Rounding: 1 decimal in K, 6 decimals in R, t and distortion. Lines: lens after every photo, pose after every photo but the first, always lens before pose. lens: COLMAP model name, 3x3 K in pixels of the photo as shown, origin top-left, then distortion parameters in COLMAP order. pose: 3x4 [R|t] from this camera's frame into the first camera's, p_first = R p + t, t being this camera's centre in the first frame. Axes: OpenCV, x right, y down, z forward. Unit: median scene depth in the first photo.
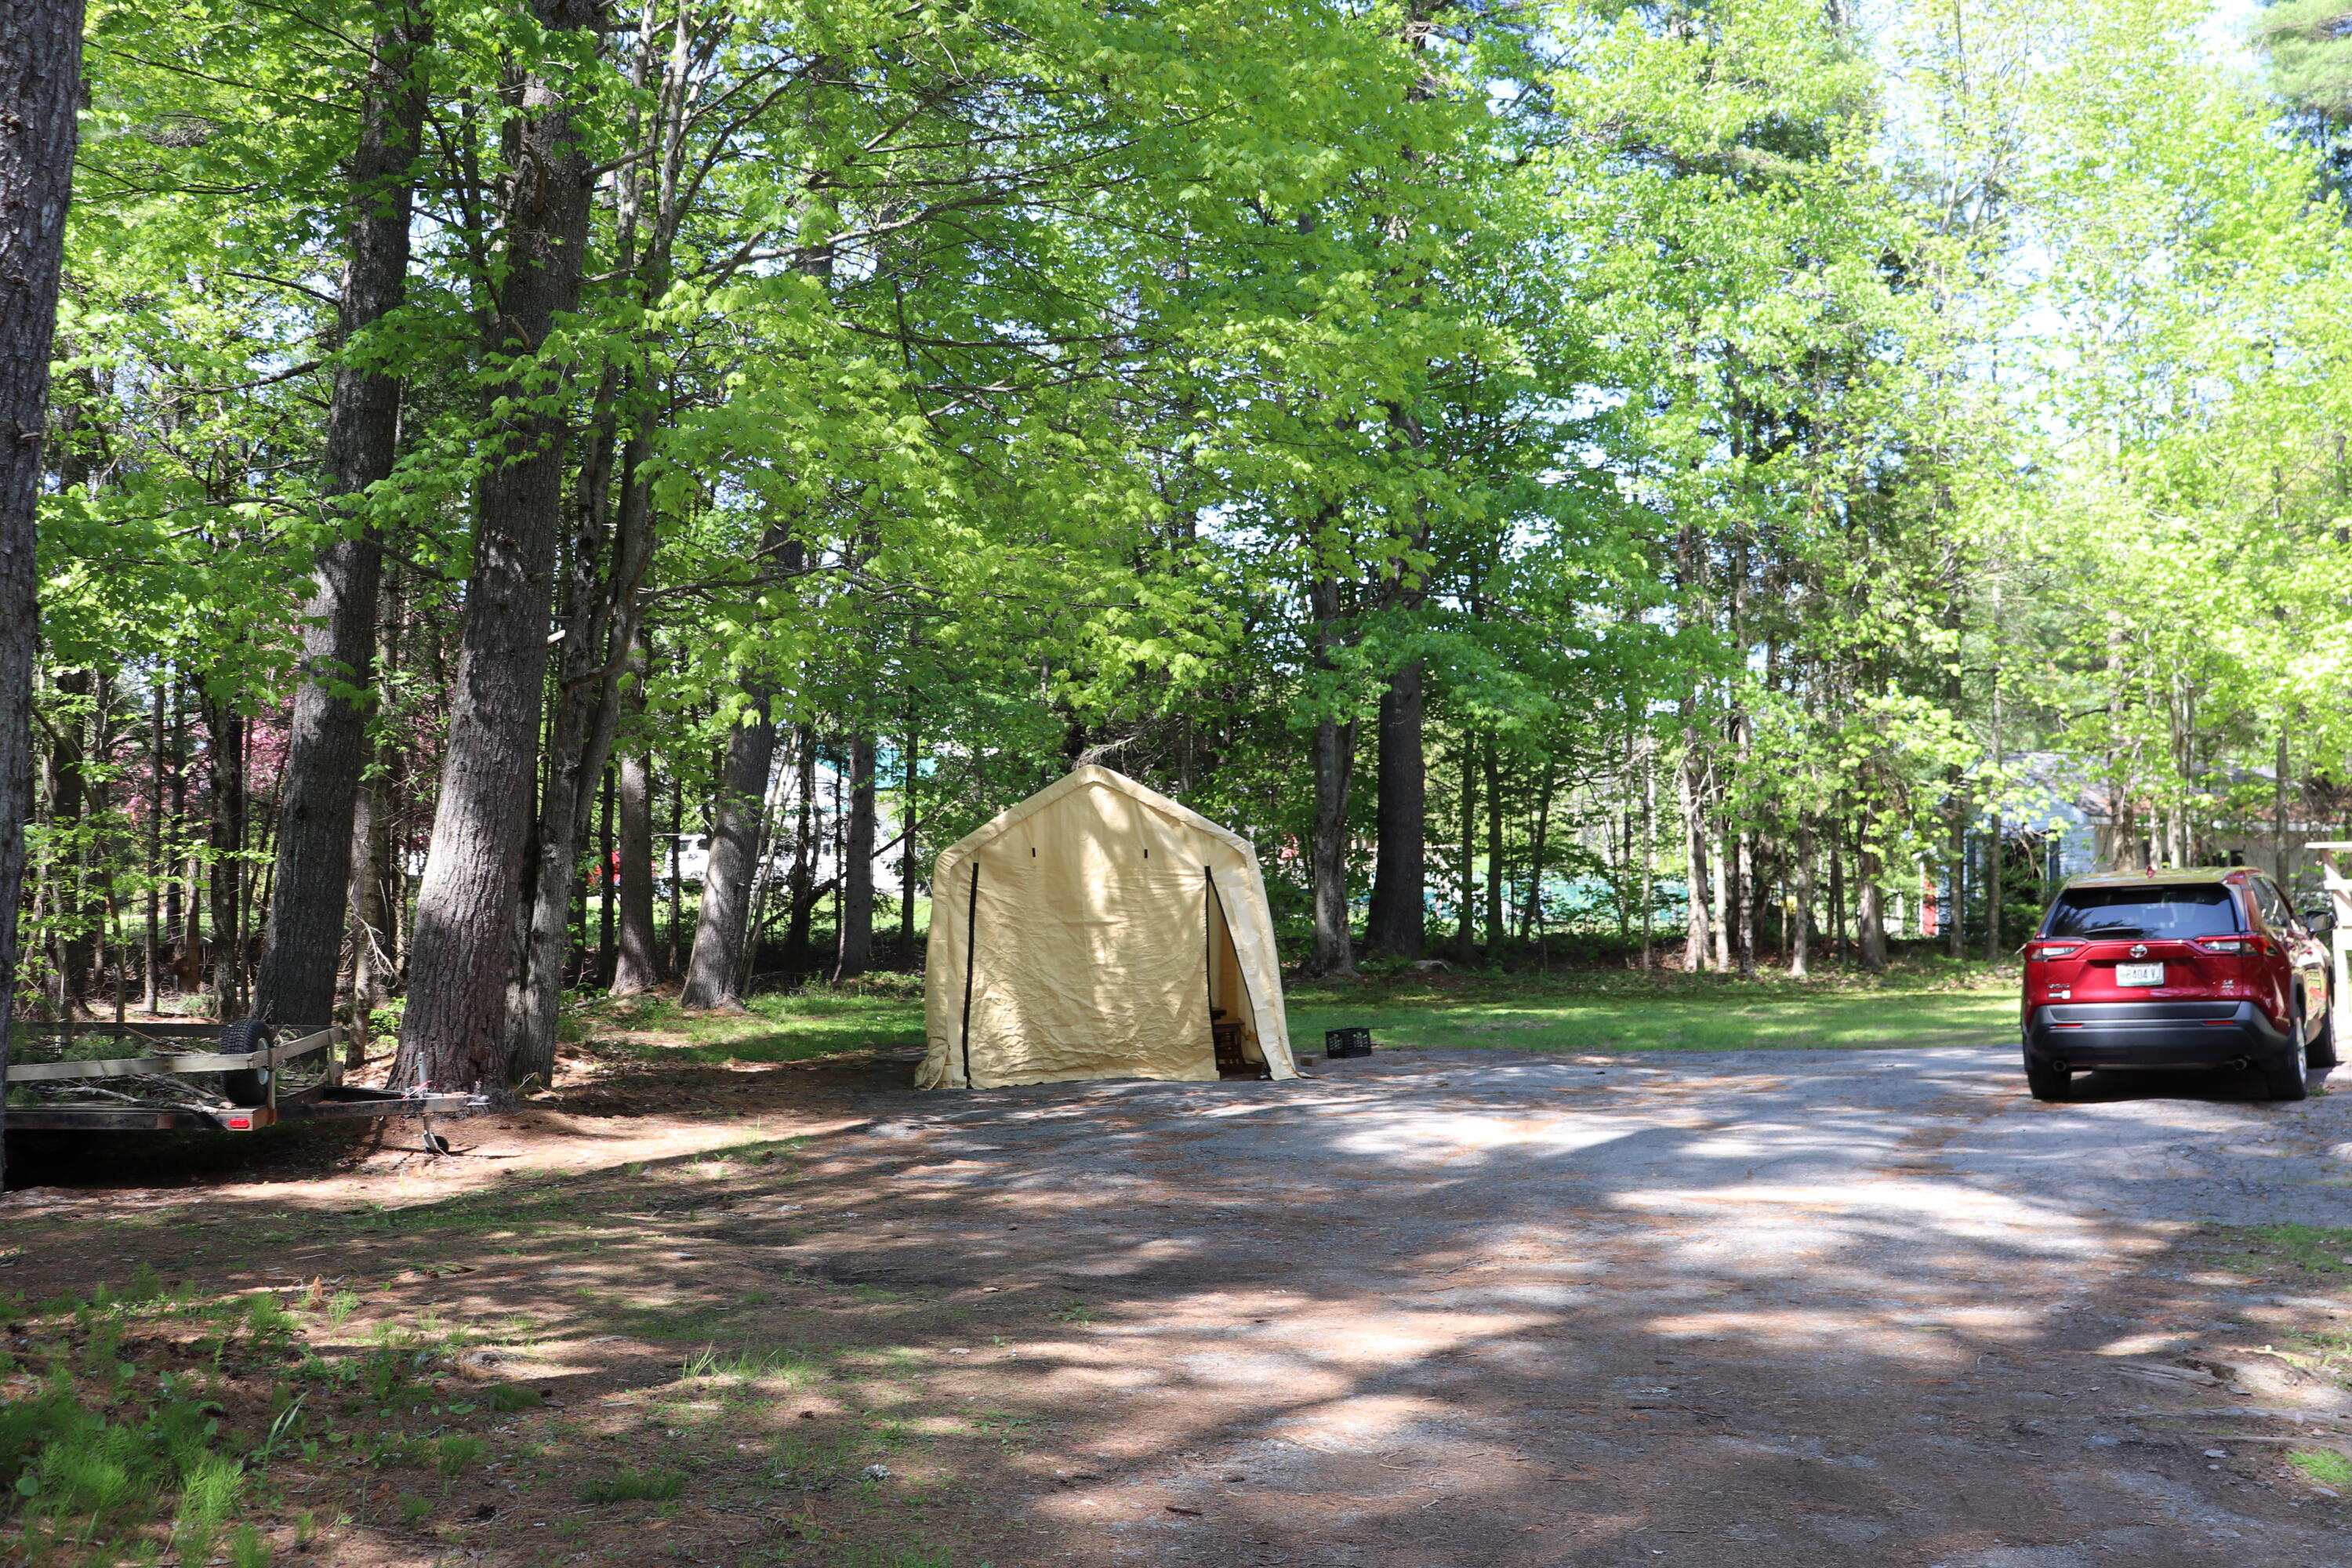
lens RADIAL K [[2792.5, 0, 1176.0], [0, 2792.5, 784.0], [0, 0, 1]] dist [-0.010581, 0.292680]
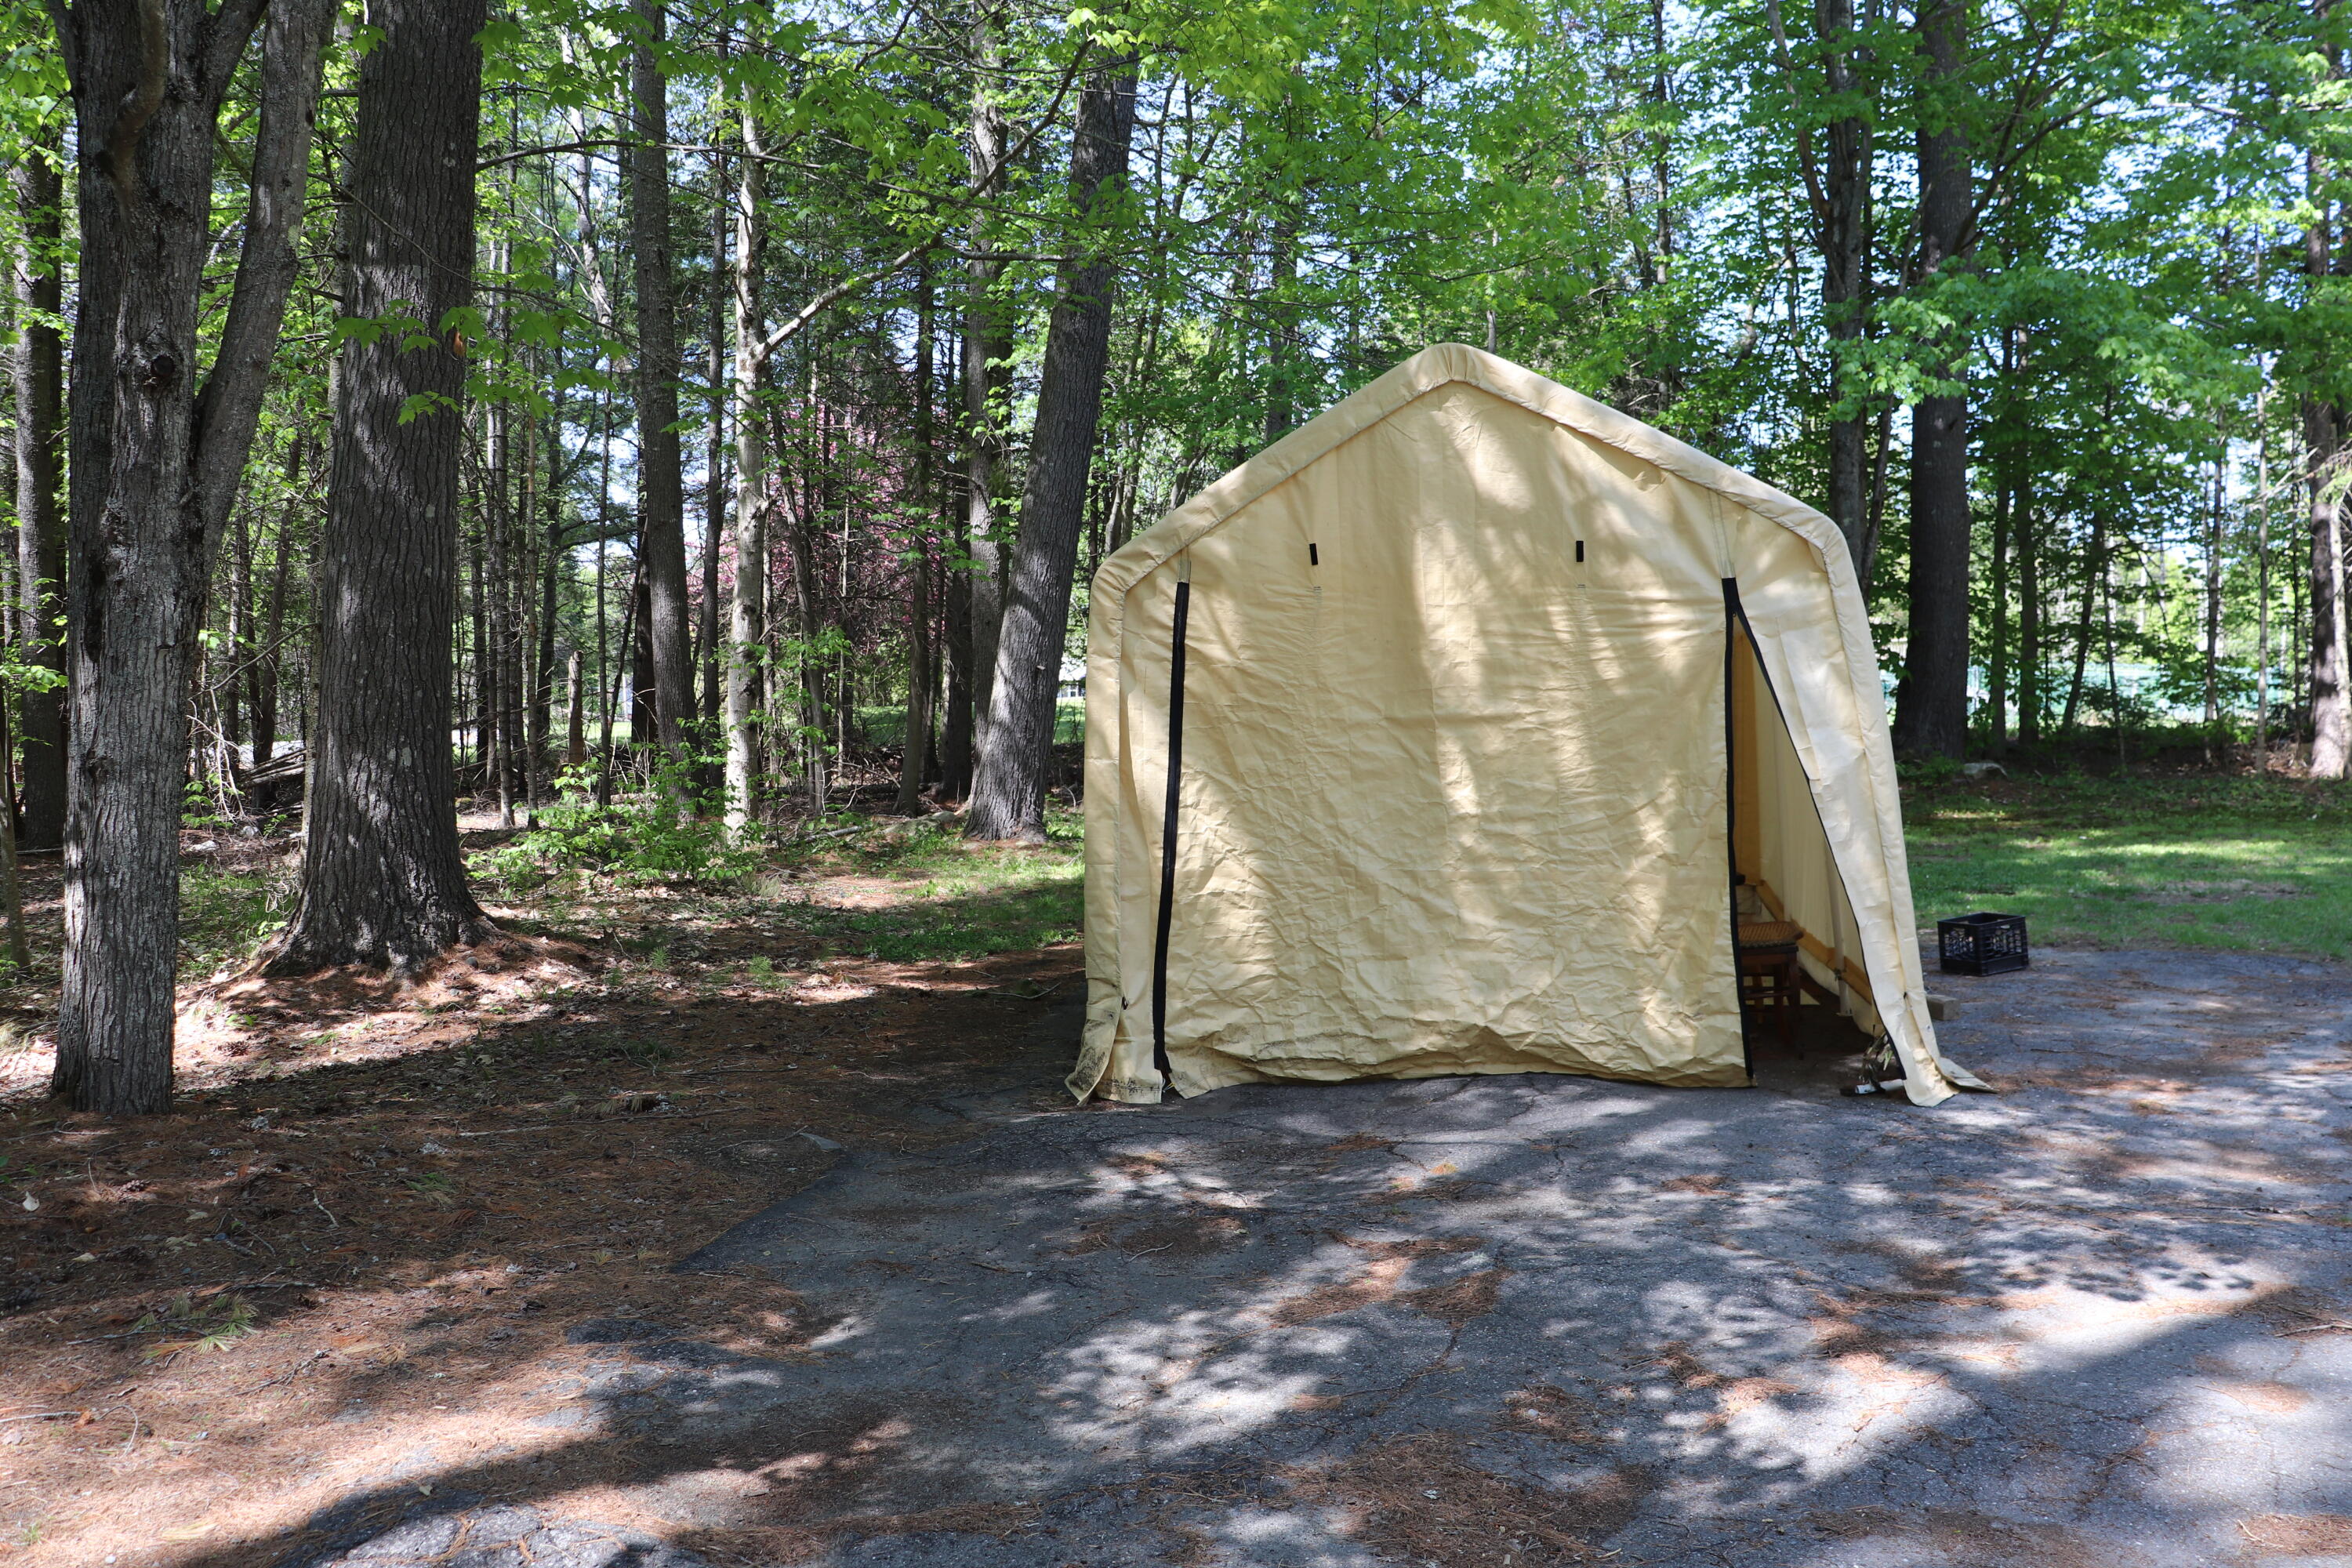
lens RADIAL K [[1980.3, 0, 1176.0], [0, 1980.3, 784.0], [0, 0, 1]] dist [-0.130508, -0.000357]
pose [[0.971466, -0.001567, -0.237176, 0.000376], [0.021050, 0.996602, 0.079637, 0.035045], [0.236245, -0.082357, 0.968197, 0.698594]]
